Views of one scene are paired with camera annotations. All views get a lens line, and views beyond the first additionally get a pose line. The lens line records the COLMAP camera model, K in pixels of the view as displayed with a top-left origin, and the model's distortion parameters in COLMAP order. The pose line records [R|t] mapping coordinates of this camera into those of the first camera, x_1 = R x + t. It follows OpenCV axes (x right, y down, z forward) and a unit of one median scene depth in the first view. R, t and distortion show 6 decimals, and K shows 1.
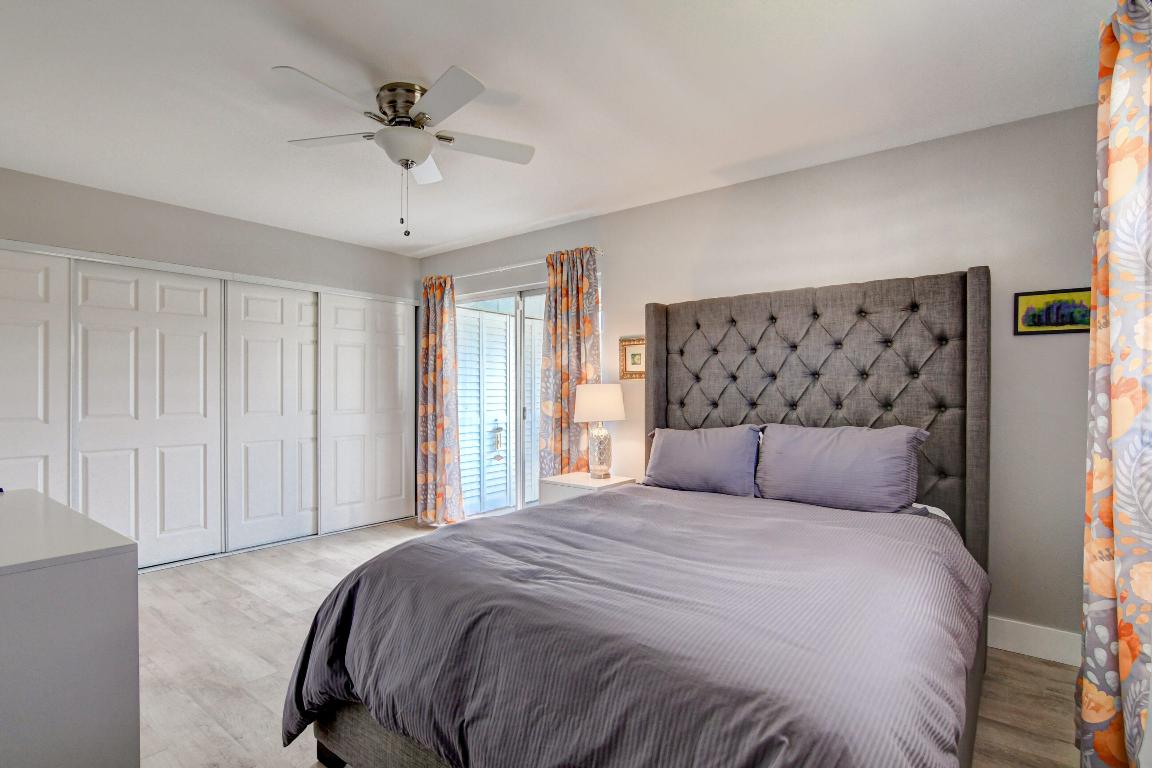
lens RADIAL K [[564.4, 0, 572.1], [0, 564.4, 394.0], [0, 0, 1]] dist [-0.032127, 0.011302]
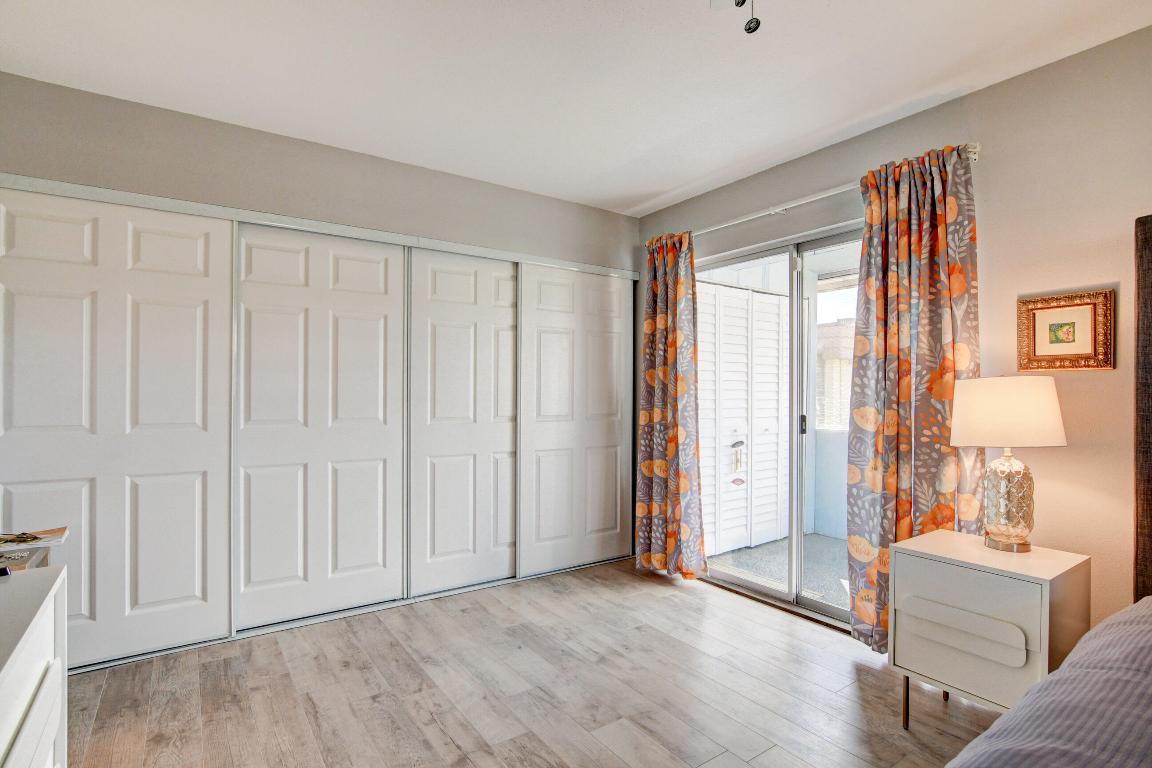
lens RADIAL K [[564.4, 0, 572.1], [0, 564.4, 394.0], [0, 0, 1]] dist [-0.032127, 0.011302]
pose [[0.956777, 0.002063, -0.290815, -0.169161], [-0.003860, 0.999977, -0.005606, 0.002676], [0.290796, 0.006486, 0.956763, 0.305268]]
